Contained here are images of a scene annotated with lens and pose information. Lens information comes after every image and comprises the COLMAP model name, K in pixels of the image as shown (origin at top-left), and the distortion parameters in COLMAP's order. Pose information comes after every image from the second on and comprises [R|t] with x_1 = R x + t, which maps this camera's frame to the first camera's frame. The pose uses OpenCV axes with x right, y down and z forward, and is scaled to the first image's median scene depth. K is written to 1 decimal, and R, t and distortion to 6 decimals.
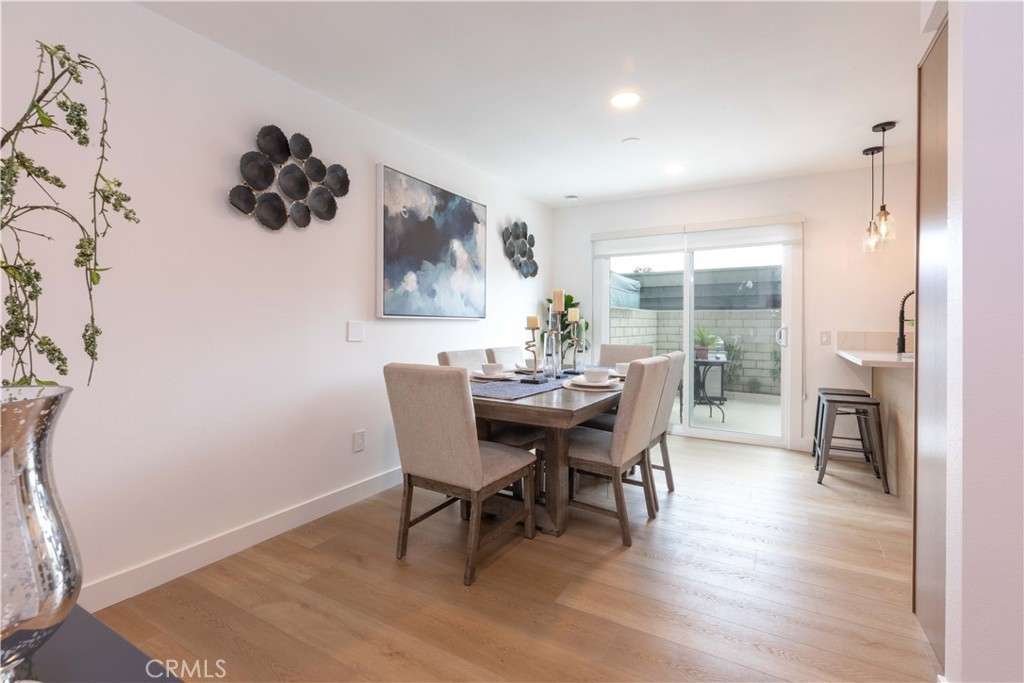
lens RADIAL K [[468.0, 0, 511.2], [0, 468.0, 336.9], [0, 0, 1]] dist [-0.000177, 0.000016]
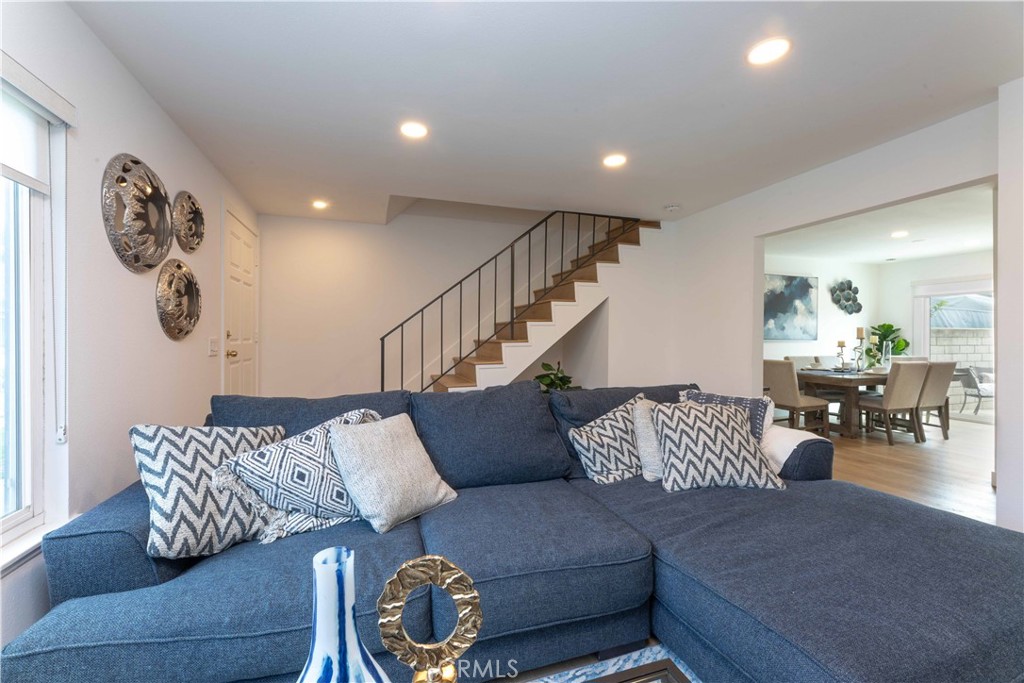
lens RADIAL K [[399.2, 0, 503.5], [0, 399.2, 339.4], [0, 0, 1]] dist [-0.000826, 0.000035]
pose [[0.728754, 0.001875, -0.684773, 0.122727], [-0.014213, 0.999822, -0.012388, -0.005593], [0.684628, 0.018761, 0.728651, -0.999119]]
